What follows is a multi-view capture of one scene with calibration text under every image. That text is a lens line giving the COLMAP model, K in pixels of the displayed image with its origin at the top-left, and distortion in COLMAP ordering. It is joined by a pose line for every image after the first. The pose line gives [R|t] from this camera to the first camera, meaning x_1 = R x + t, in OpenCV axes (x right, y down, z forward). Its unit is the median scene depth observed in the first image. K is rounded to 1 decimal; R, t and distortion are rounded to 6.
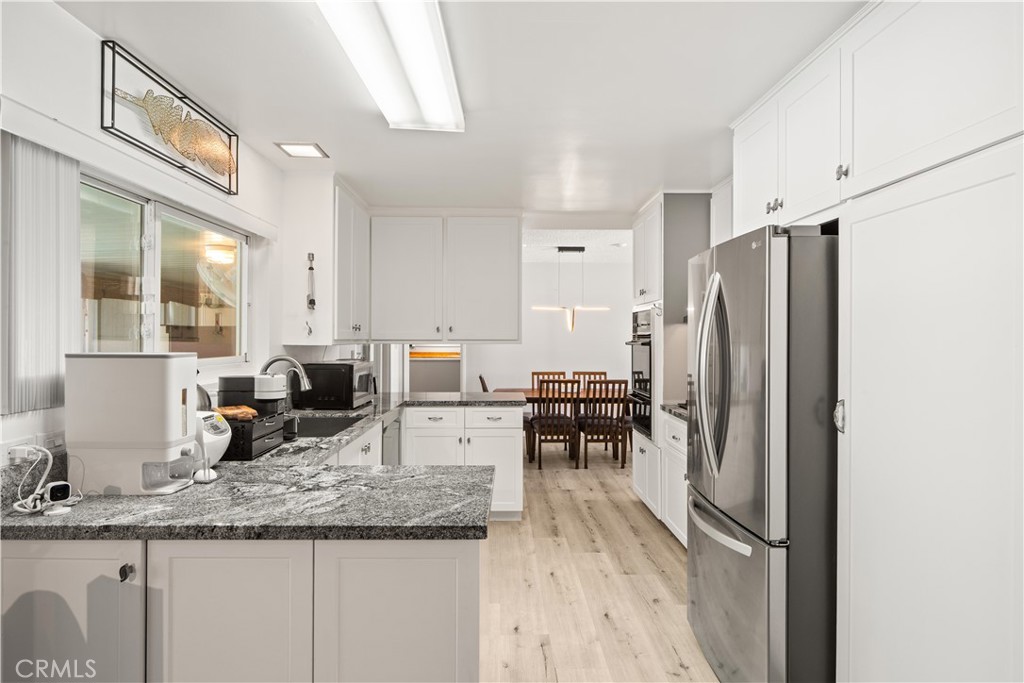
lens RADIAL K [[568.3, 0, 513.4], [0, 568.3, 336.7], [0, 0, 1]] dist [-0.004755, -0.000610]
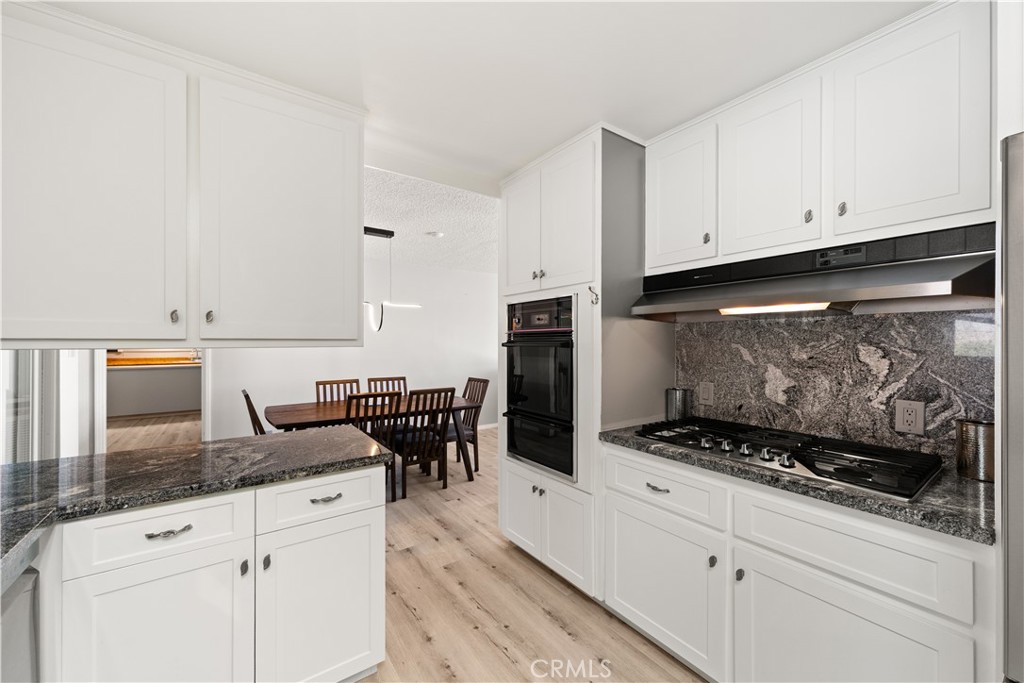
lens RADIAL K [[396.8, 0, 512.6], [0, 396.8, 340.8], [0, 0, 1]] dist [0.001001, 0.000020]
pose [[0.824360, -0.000347, 0.566066, -0.088769], [0.000959, 0.999999, -0.000784, 0.007416], [-0.566065, 0.001189, 0.824360, 0.582770]]
